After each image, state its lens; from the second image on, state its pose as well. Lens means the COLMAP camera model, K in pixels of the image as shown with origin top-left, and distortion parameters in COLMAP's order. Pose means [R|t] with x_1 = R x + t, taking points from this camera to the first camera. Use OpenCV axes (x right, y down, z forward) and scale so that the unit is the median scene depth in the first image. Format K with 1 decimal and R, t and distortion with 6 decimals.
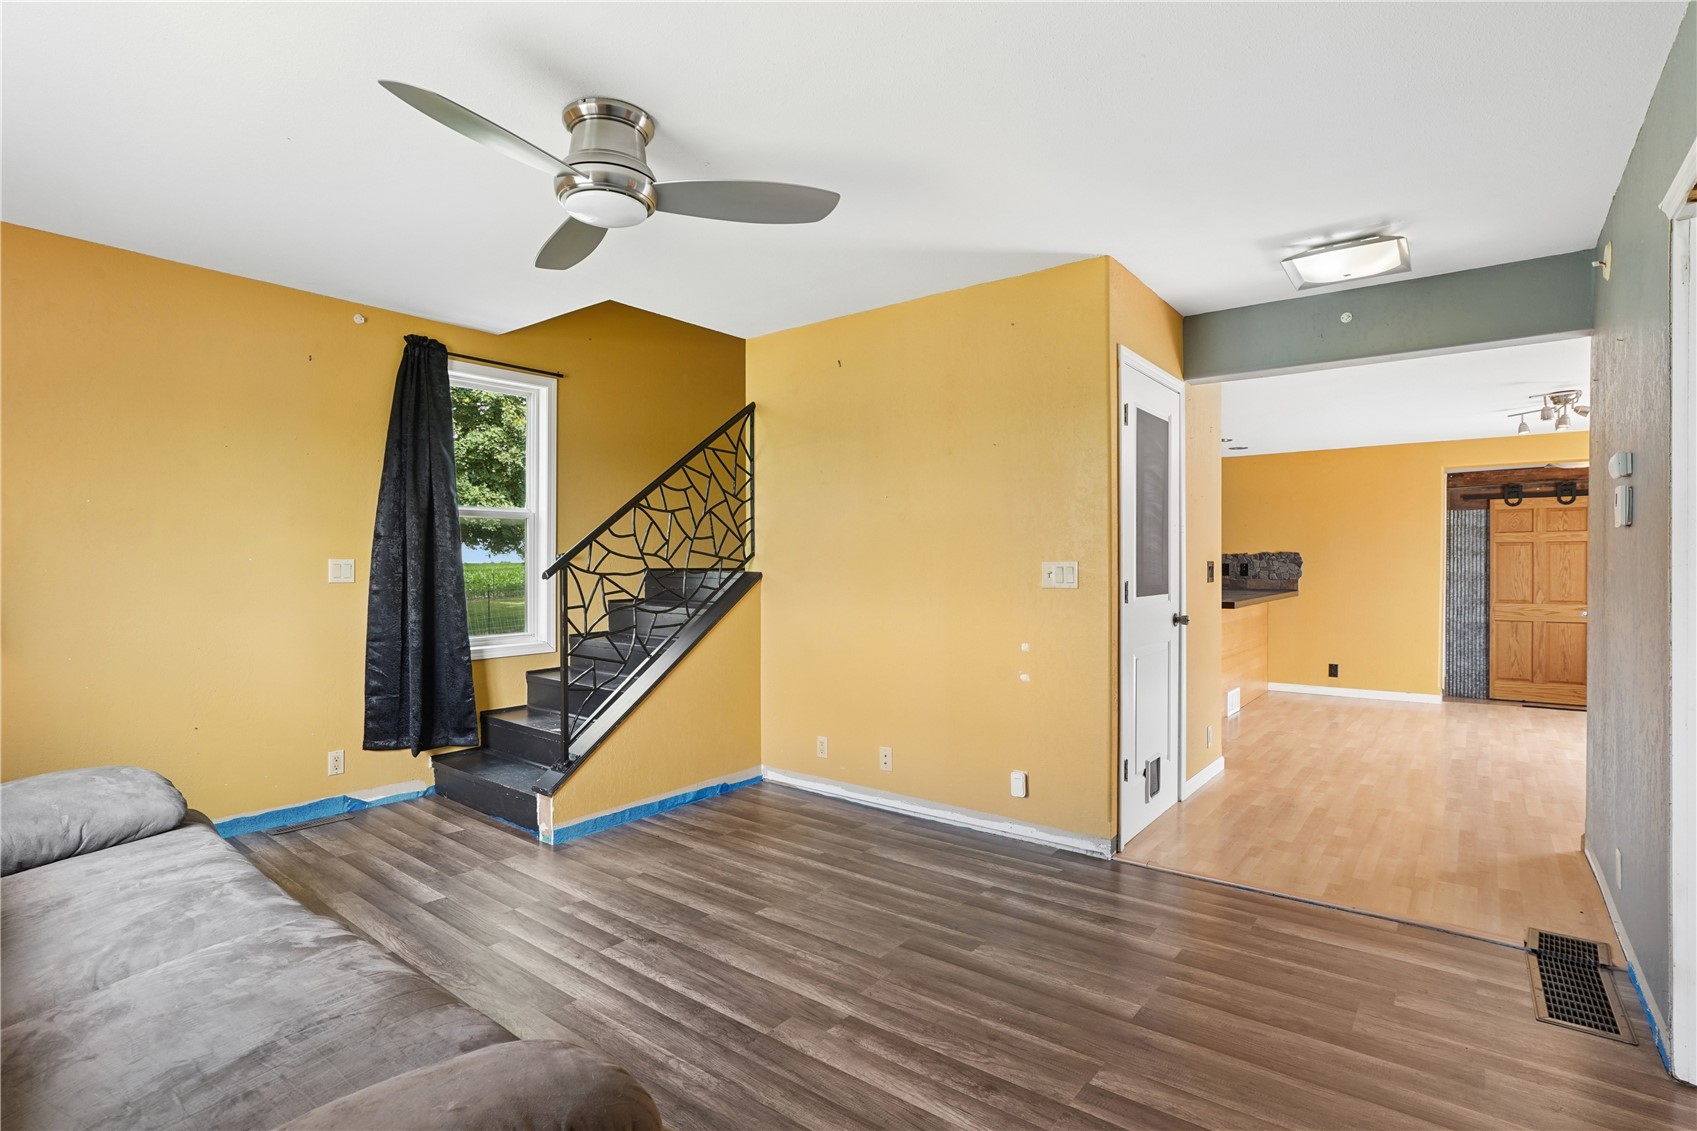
lens RADIAL K [[821.4, 0, 848.5], [0, 821.4, 565.5], [0, 0, 1]] dist [-0.025912, 0.000935]
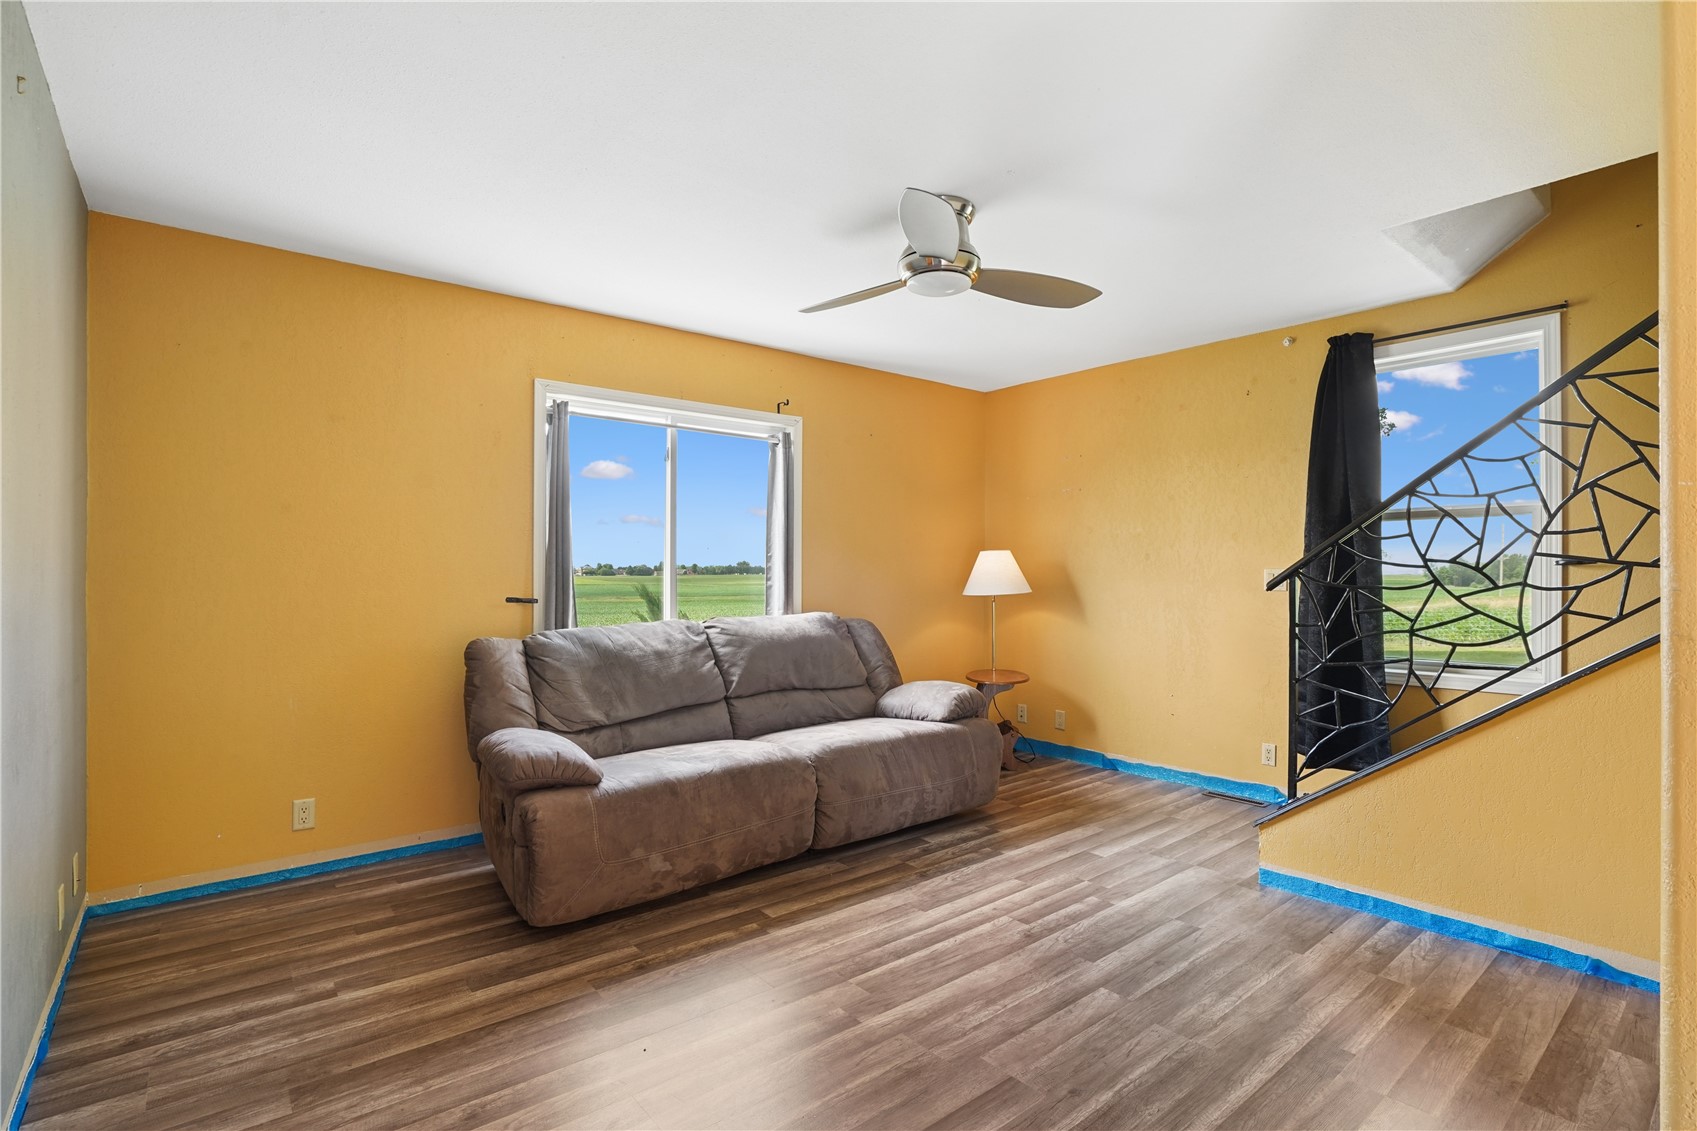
lens RADIAL K [[821.4, 0, 848.5], [0, 821.4, 565.5], [0, 0, 1]] dist [-0.025912, 0.000935]
pose [[-0.211417, -0.005678, -0.977379, 0.668014], [-0.002944, 0.999982, -0.005173, -0.005222], [0.977391, 0.001783, -0.211430, 0.804227]]
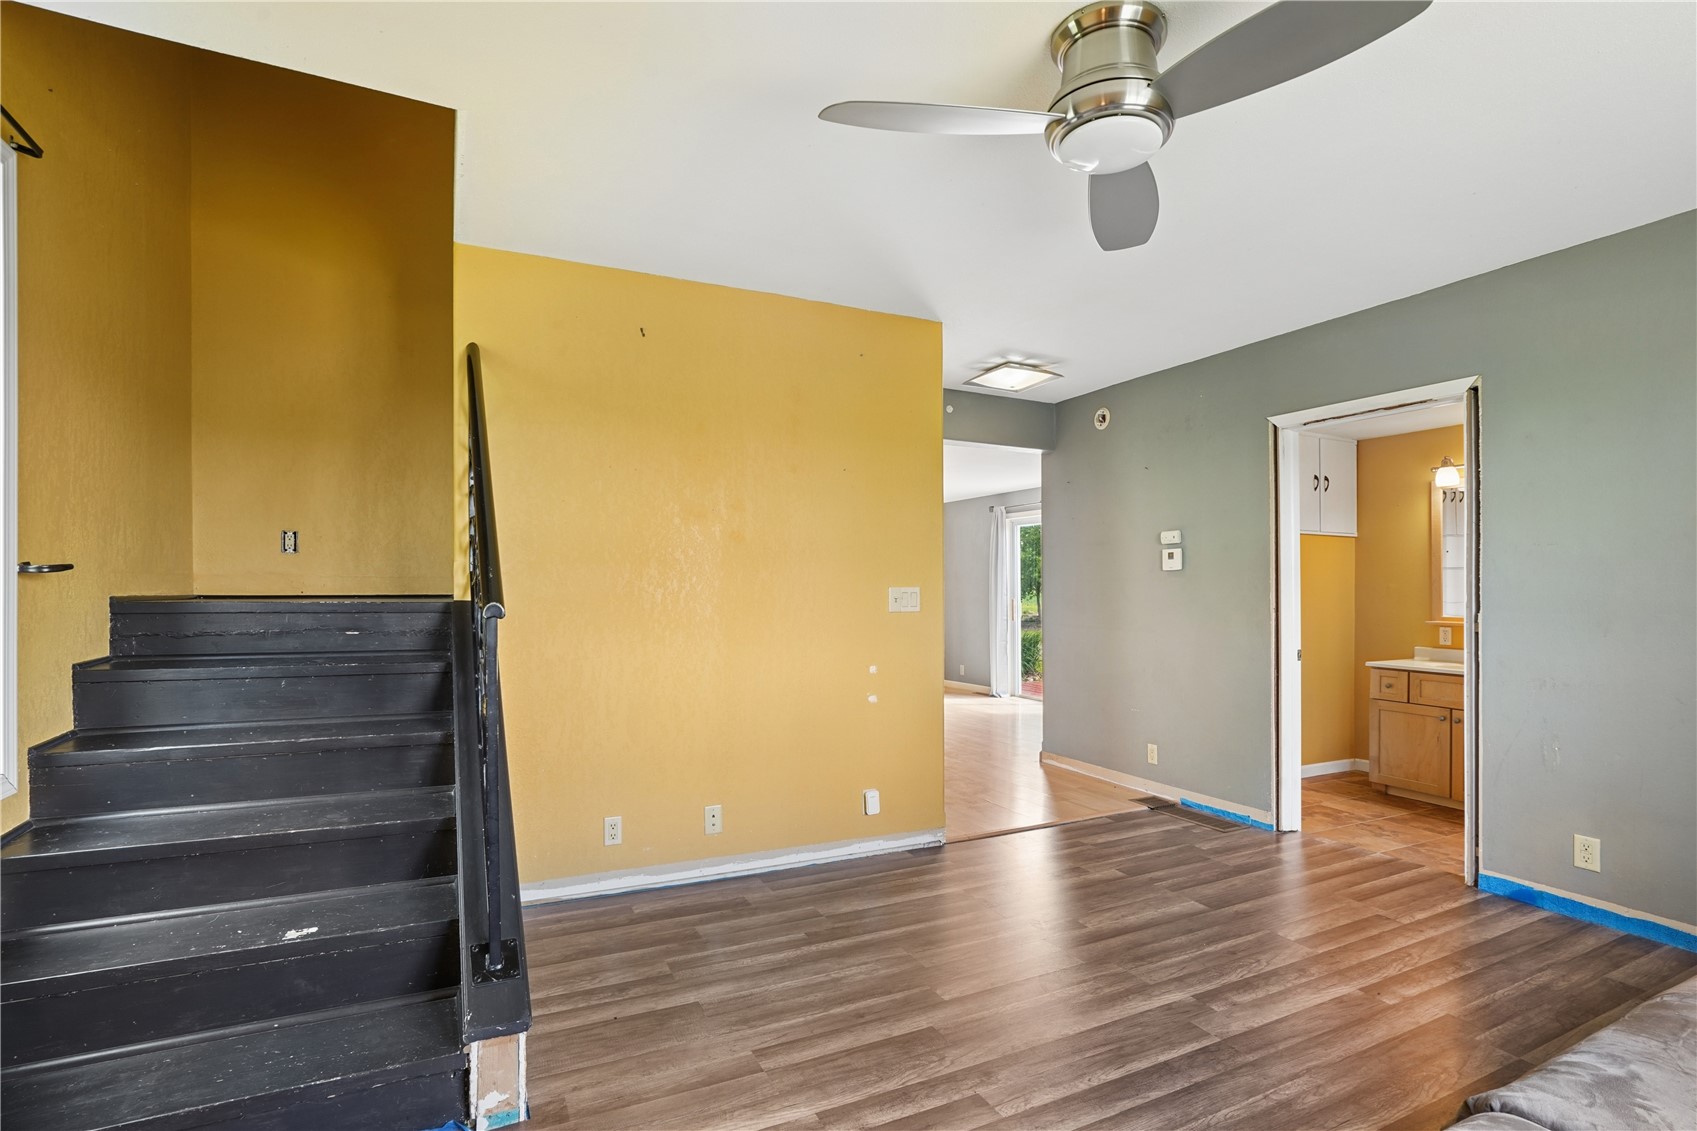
lens RADIAL K [[803.7, 0, 848.5], [0, 803.7, 565.5], [0, 0, 1]] dist [-0.019994, 0.001497]
pose [[0.430964, 0.035362, 0.901676, -0.803725], [-0.002762, 0.999279, -0.037870, 0.006126], [-0.902365, 0.013830, 0.430751, 0.635678]]
